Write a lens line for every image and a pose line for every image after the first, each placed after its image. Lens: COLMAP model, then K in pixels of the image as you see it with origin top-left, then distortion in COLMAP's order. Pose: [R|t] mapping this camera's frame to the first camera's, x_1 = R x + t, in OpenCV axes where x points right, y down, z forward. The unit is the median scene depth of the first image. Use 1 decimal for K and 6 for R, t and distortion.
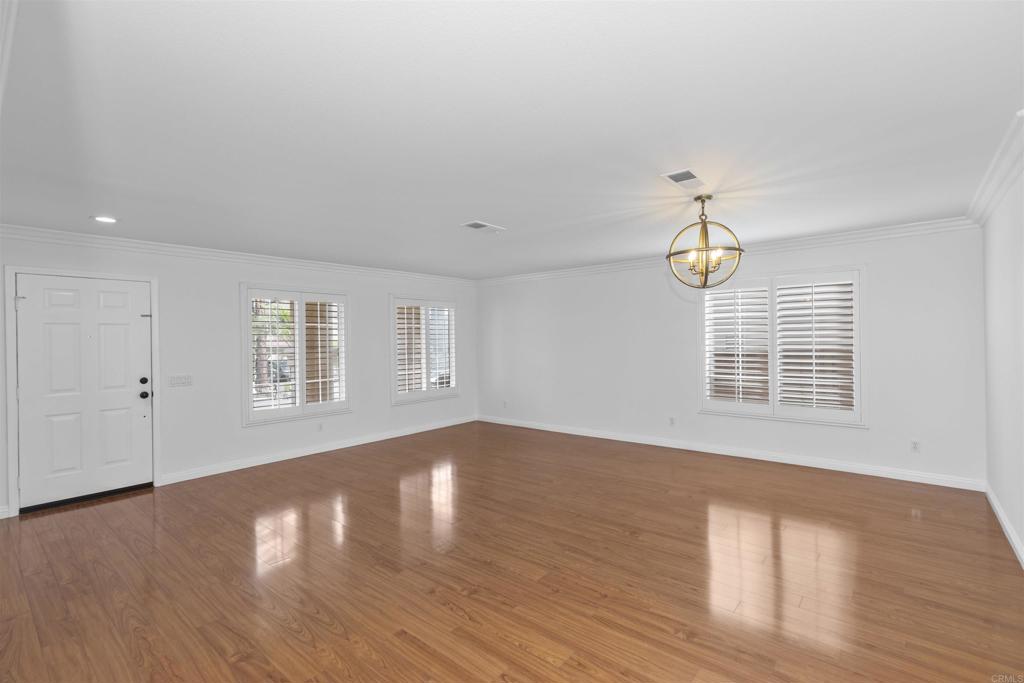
lens RADIAL K [[463.5, 0, 514.7], [0, 463.5, 340.3], [0, 0, 1]] dist [0.001883, 0.000158]
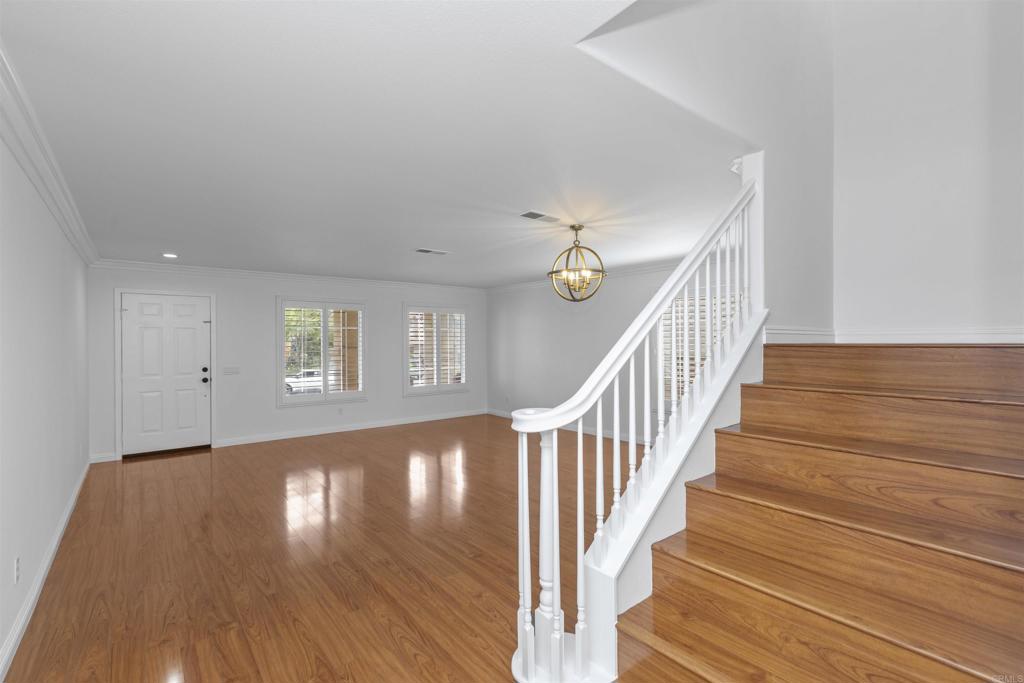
lens RADIAL K [[463.5, 0, 517.9], [0, 463.5, 340.9], [0, 0, 1]] dist [0.001883, 0.000158]
pose [[0.981757, 0.008982, -0.189929, 0.415954], [-0.009522, 0.999953, -0.001929, -0.003744], [0.189903, 0.003702, 0.981796, -0.187627]]
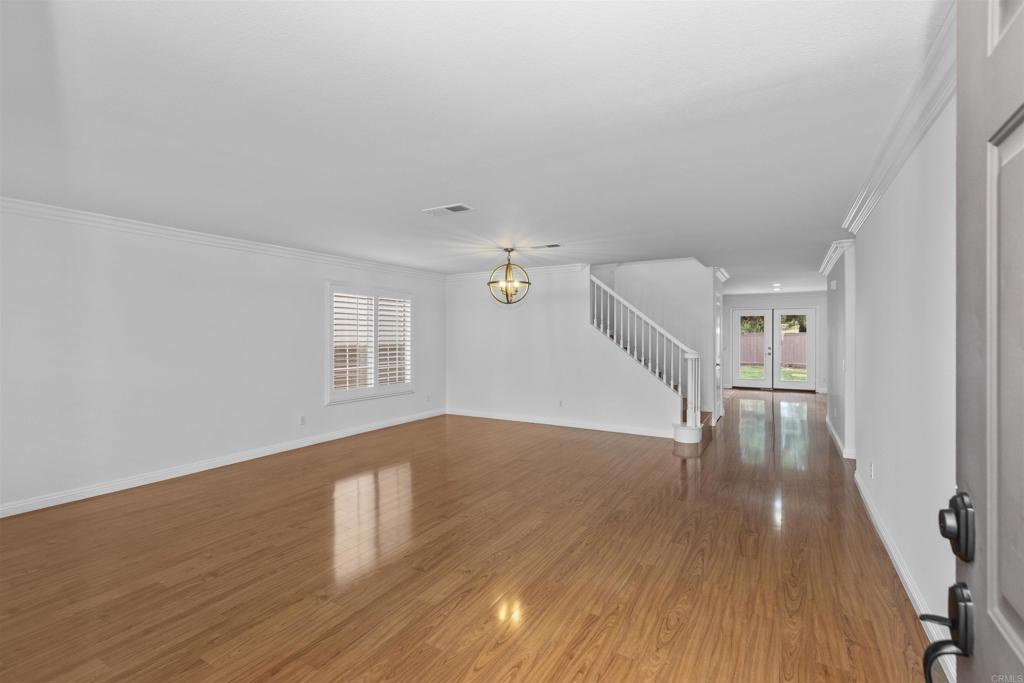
lens RADIAL K [[463.5, 0, 520.3], [0, 463.5, 337.4], [0, 0, 1]] dist [0.001883, 0.000158]
pose [[-0.174704, 0.013805, 0.984524, -1.026591], [0.011784, 0.999859, -0.011929, 0.024056], [-0.984551, 0.009517, -0.174842, 1.046271]]
